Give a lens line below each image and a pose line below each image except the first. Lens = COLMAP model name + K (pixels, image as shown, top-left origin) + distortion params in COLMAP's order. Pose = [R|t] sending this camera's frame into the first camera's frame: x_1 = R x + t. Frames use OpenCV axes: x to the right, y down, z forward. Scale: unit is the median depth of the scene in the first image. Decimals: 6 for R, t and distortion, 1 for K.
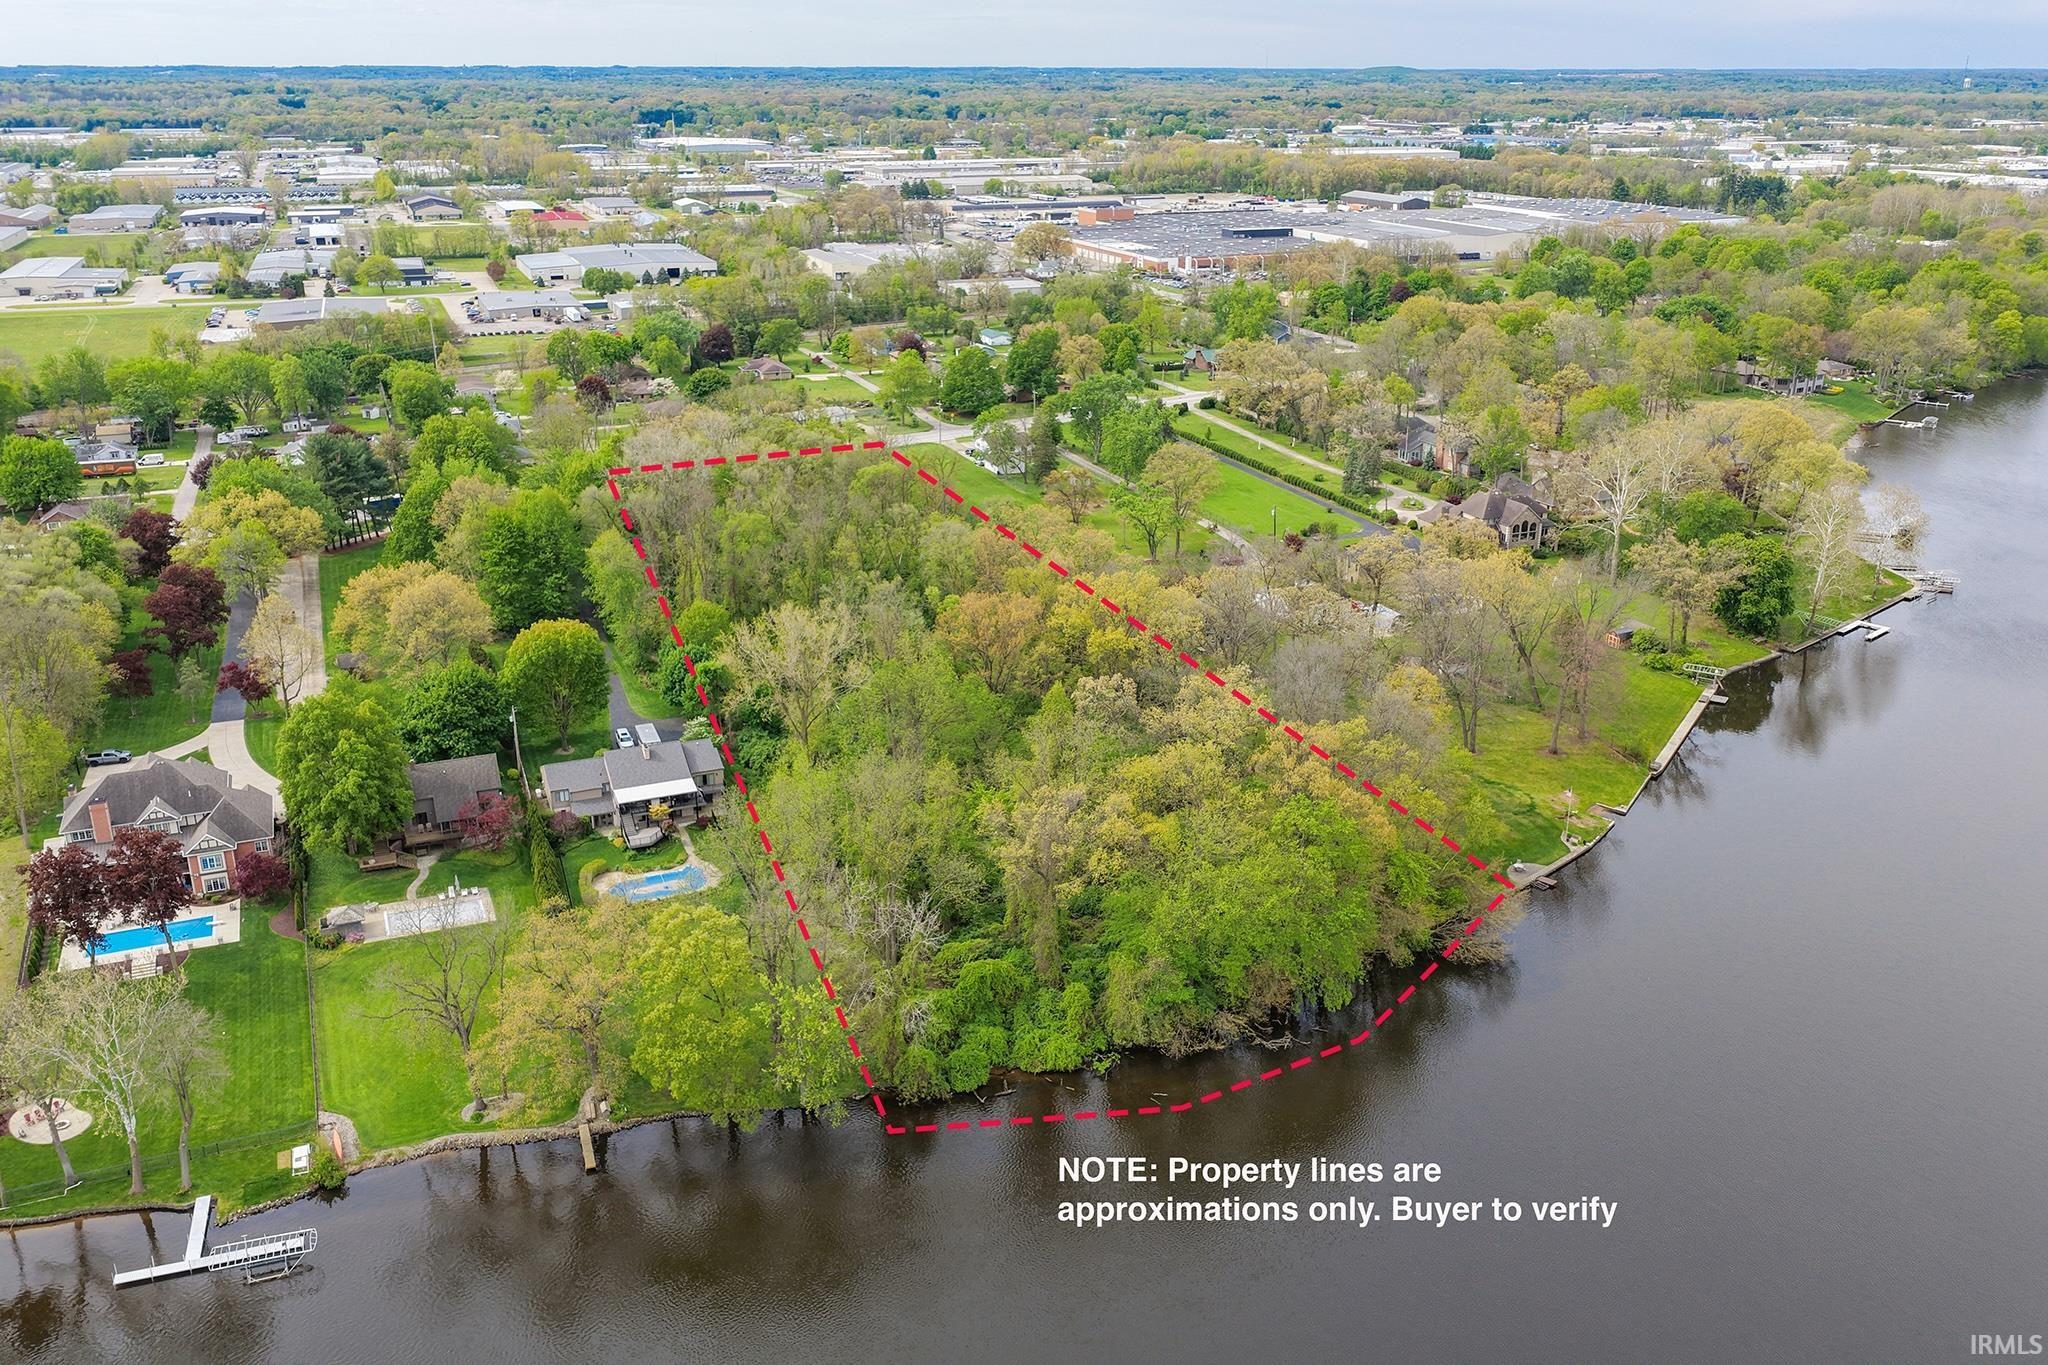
lens RADIAL K [[1705.6, 0, 1024.0], [0, 1705.6, 682.5], [0, 0, 1]] dist [-0.003020, 0.018081]
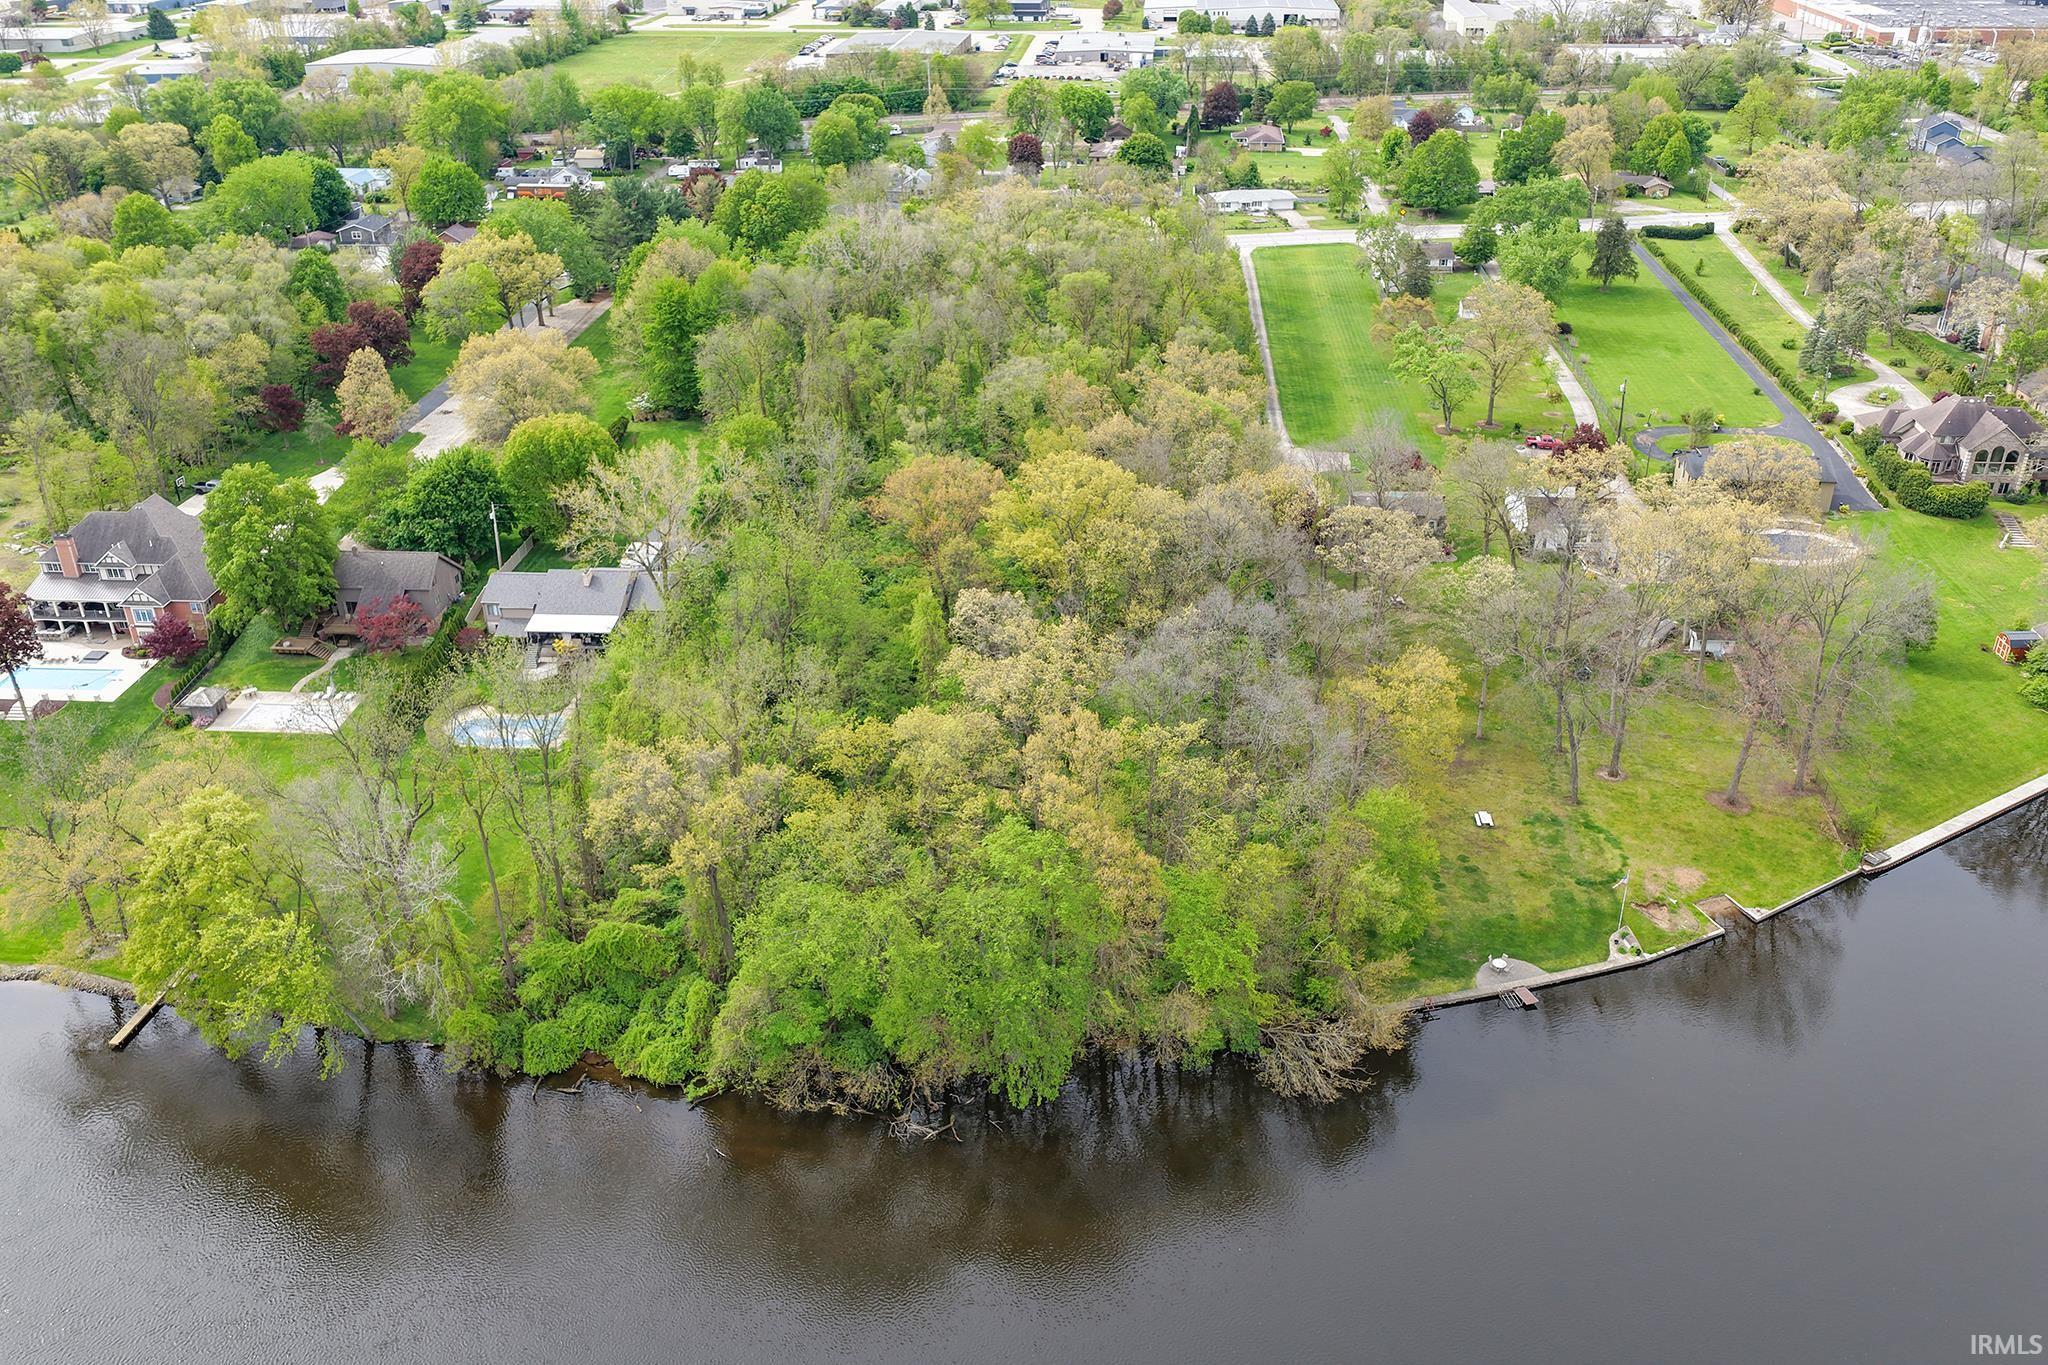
lens RADIAL K [[1705.6, 0, 1024.0], [0, 1705.6, 682.5], [0, 0, 1]] dist [-0.003020, 0.018081]
pose [[0.892915, 0.202028, -0.402353, 0.237839], [-0.144930, 0.975080, 0.167970, -0.059913], [0.426261, -0.091670, 0.899943, 0.188400]]
